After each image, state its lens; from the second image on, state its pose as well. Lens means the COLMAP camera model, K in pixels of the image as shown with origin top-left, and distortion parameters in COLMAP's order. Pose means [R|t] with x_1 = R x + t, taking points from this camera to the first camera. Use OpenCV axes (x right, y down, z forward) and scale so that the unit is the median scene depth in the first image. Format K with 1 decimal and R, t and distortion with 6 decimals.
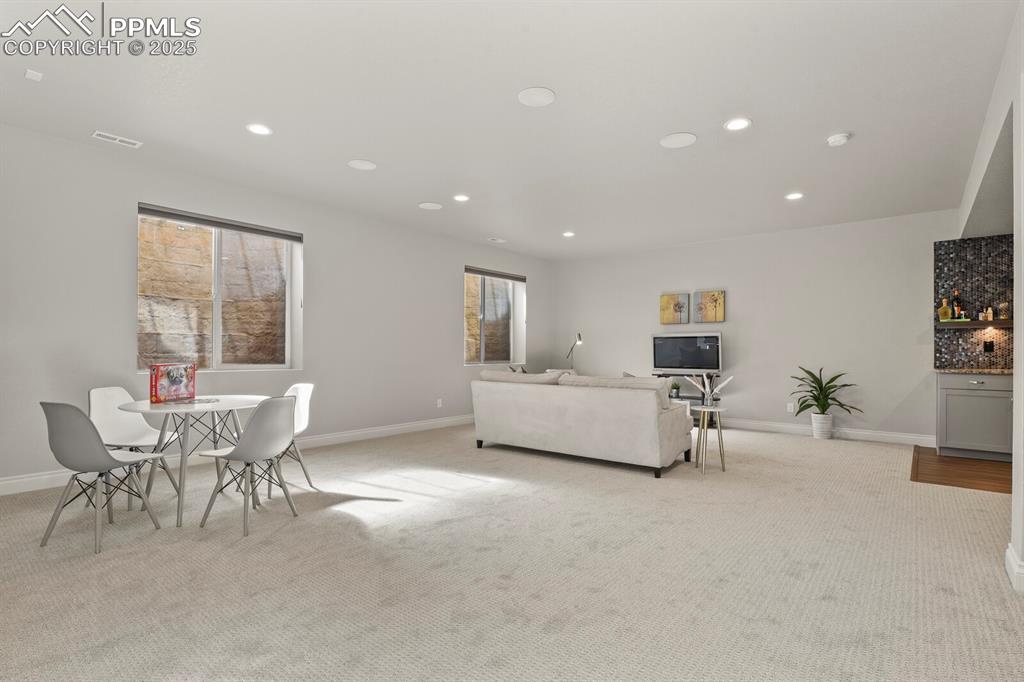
lens RADIAL K [[495.5, 0, 518.1], [0, 495.5, 345.2], [0, 0, 1]] dist [0.000440, -0.000153]
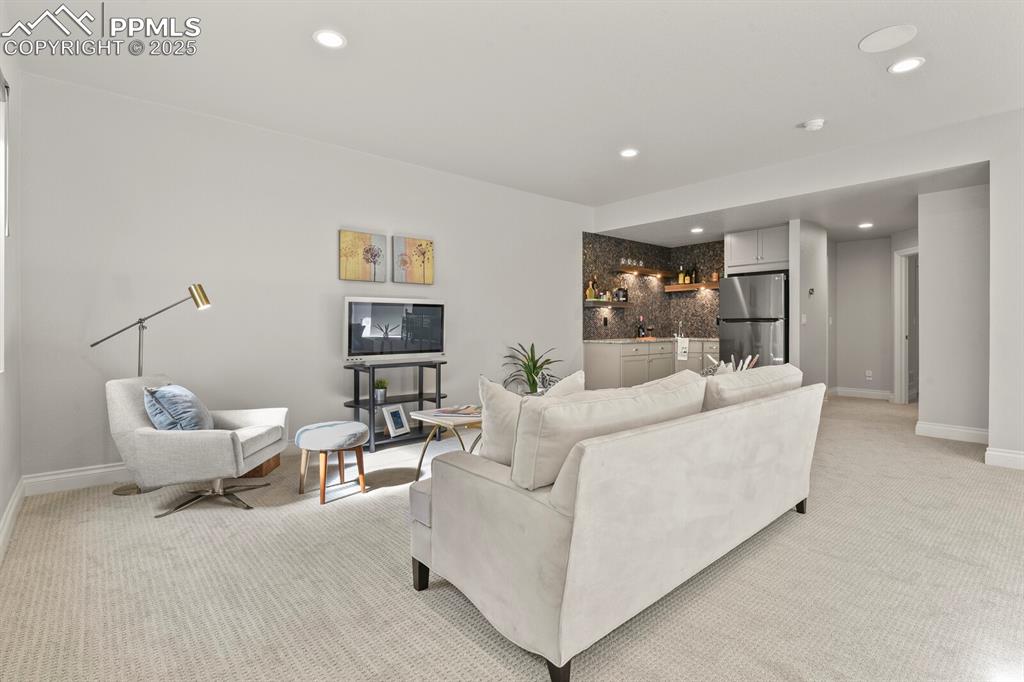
lens RADIAL K [[495.5, 0, 518.1], [0, 495.5, 345.2], [0, 0, 1]] dist [0.000440, -0.000153]
pose [[0.164702, -0.040915, 0.985494, -0.274816], [-0.008219, 0.999048, 0.042851, 0.008056], [-0.986309, -0.015157, 0.164209, 0.758842]]
